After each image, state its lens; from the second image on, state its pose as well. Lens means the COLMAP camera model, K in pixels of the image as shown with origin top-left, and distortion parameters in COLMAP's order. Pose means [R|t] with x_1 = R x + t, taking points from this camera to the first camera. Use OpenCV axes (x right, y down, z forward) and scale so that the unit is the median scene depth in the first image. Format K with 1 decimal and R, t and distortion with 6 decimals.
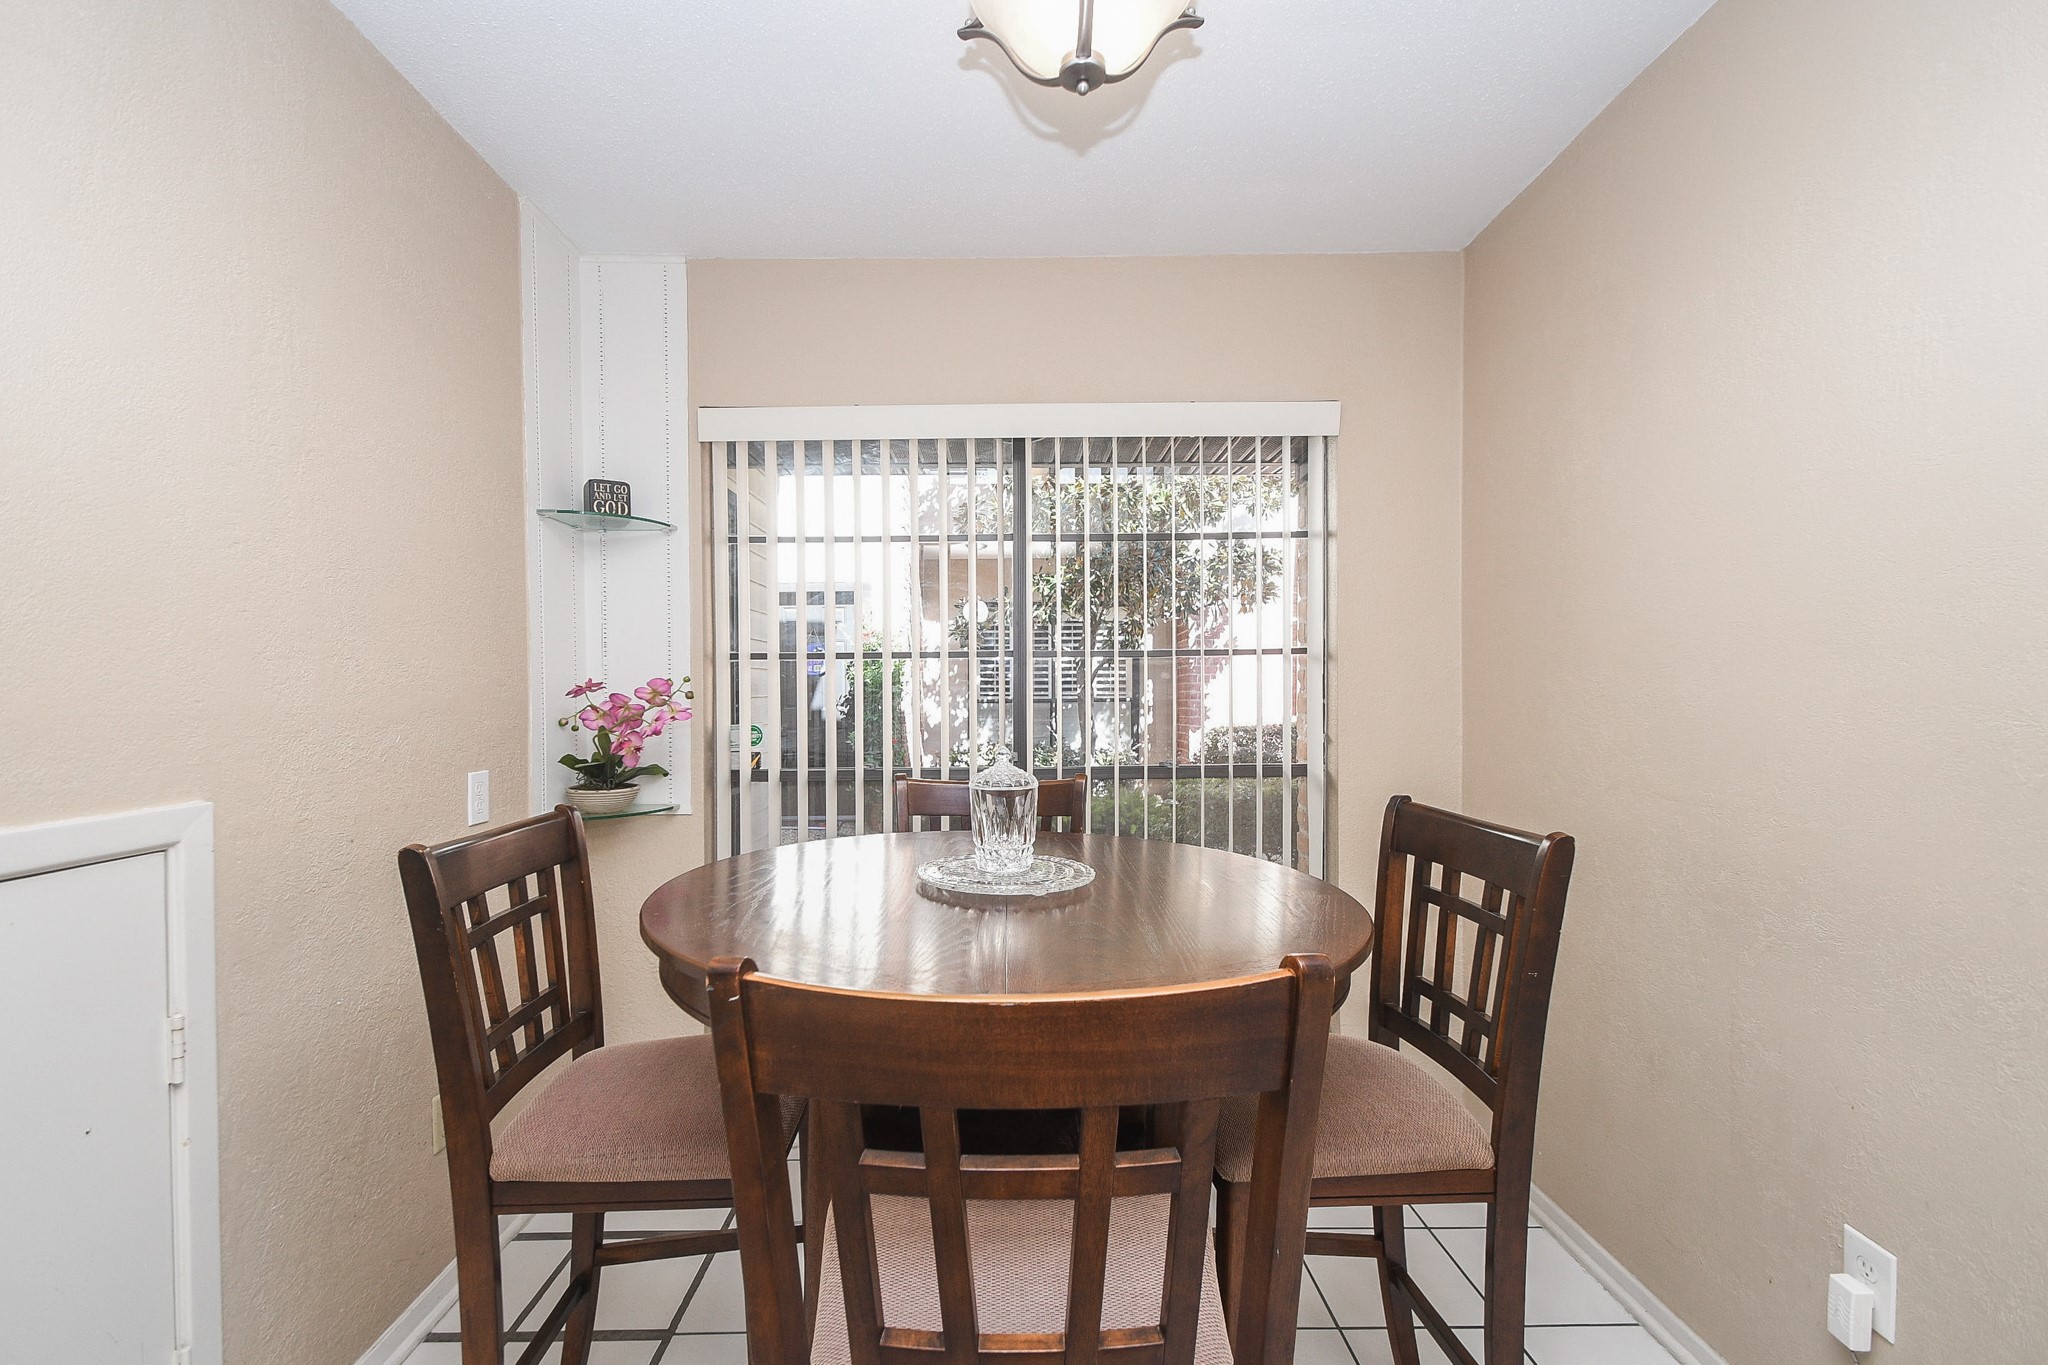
lens RADIAL K [[902.0, 0, 1019.9], [0, 902.0, 695.6], [0, 0, 1]] dist [0.005815, -0.000161]
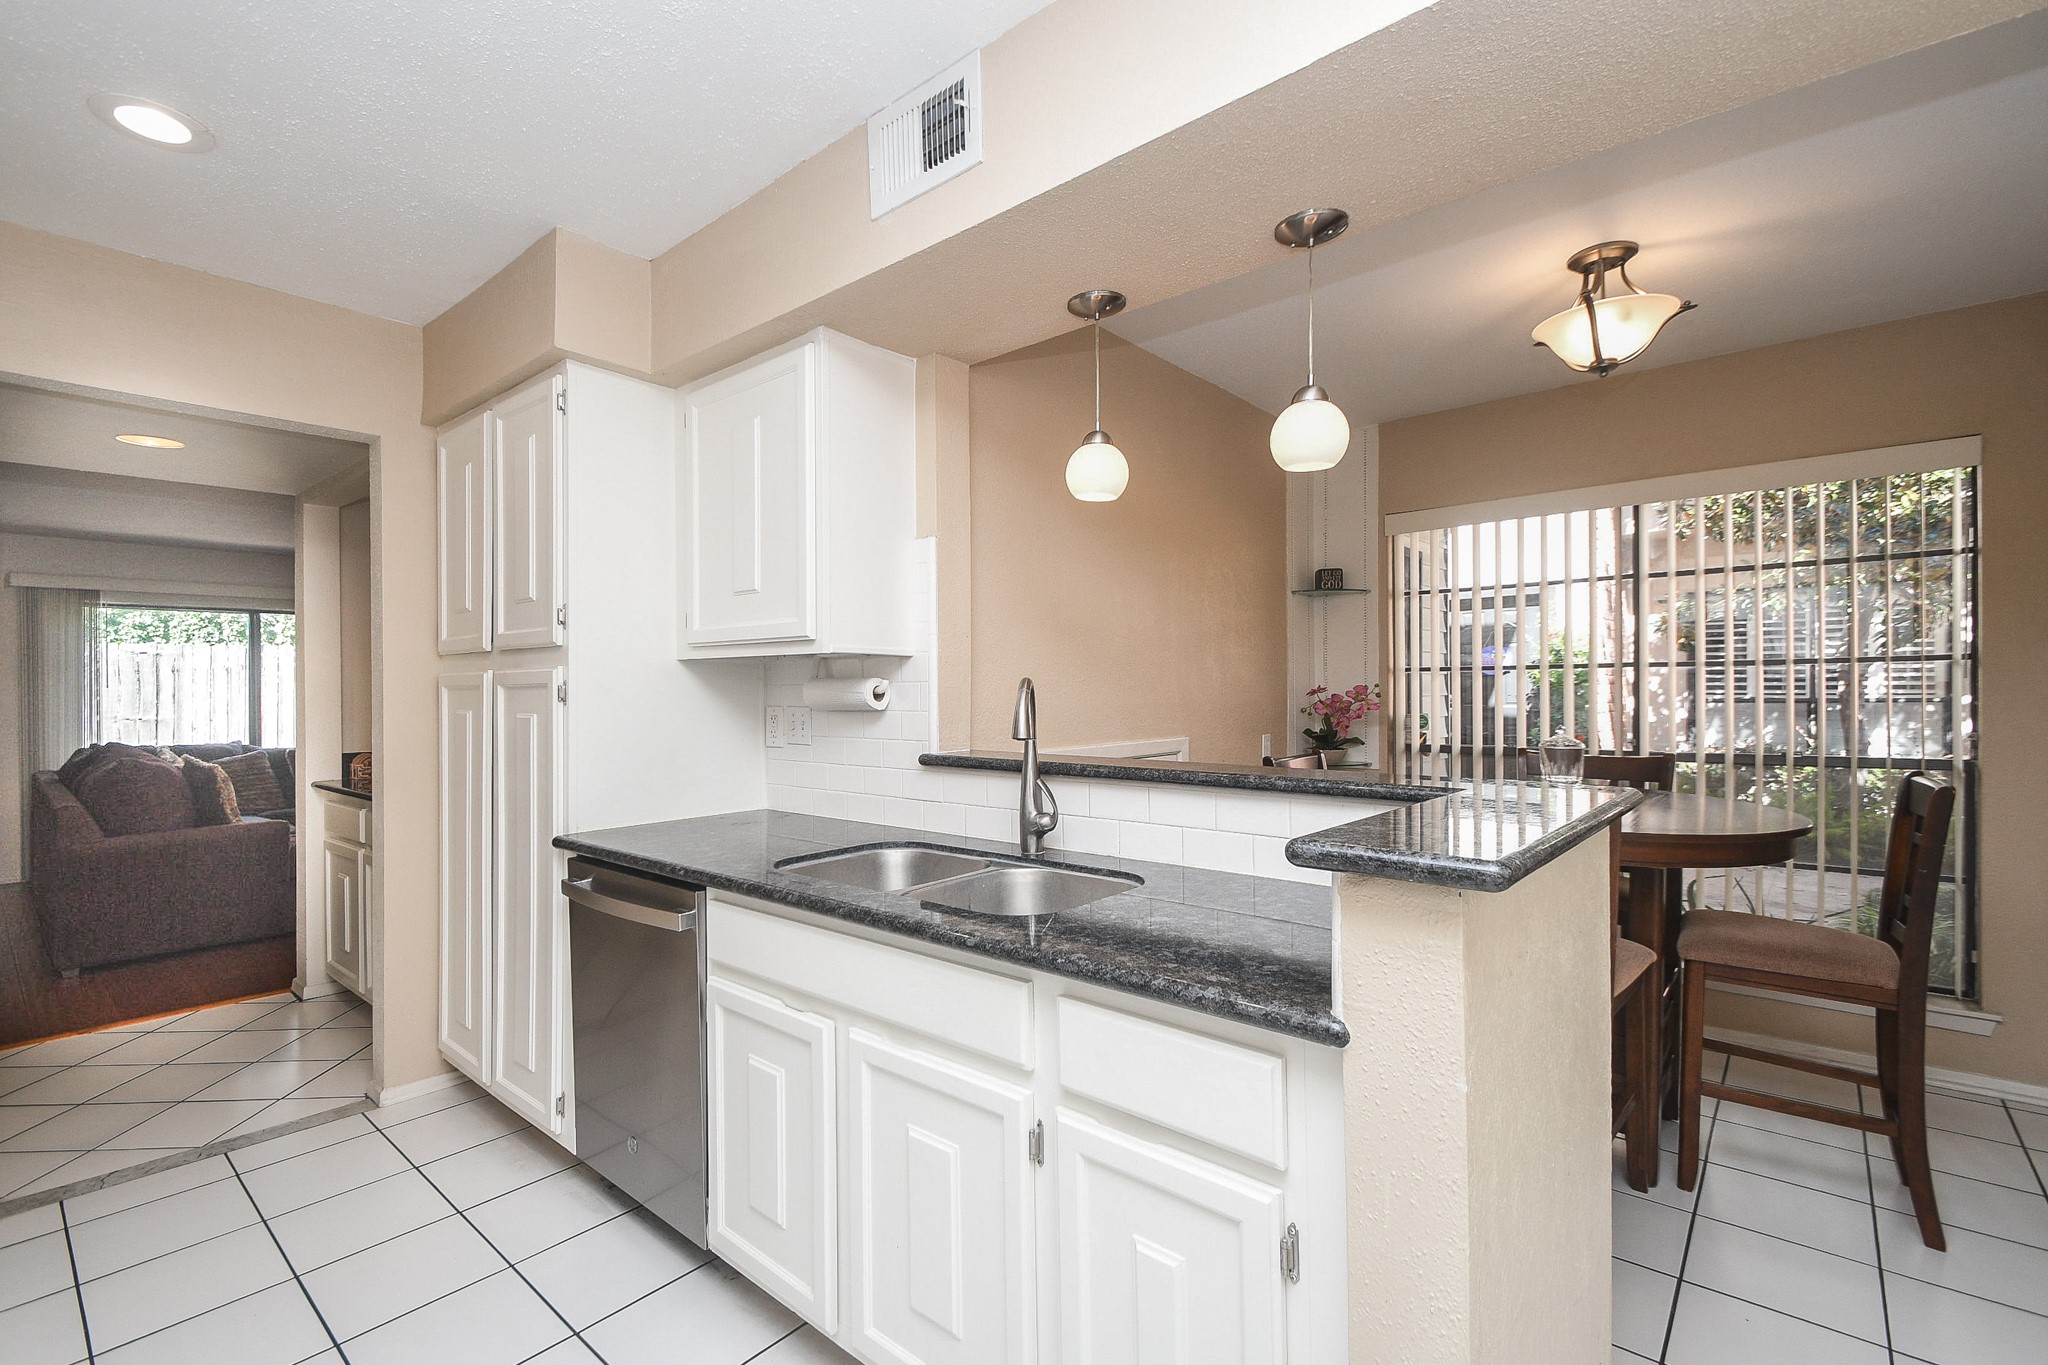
lens RADIAL K [[902.0, 0, 1019.9], [0, 902.0, 695.6], [0, 0, 1]] dist [0.005815, -0.000161]
pose [[0.742072, 0.006167, -0.670291, 0.222996], [-0.003164, 0.999979, 0.005697, -0.006044], [0.670312, -0.002107, 0.742076, -0.582596]]
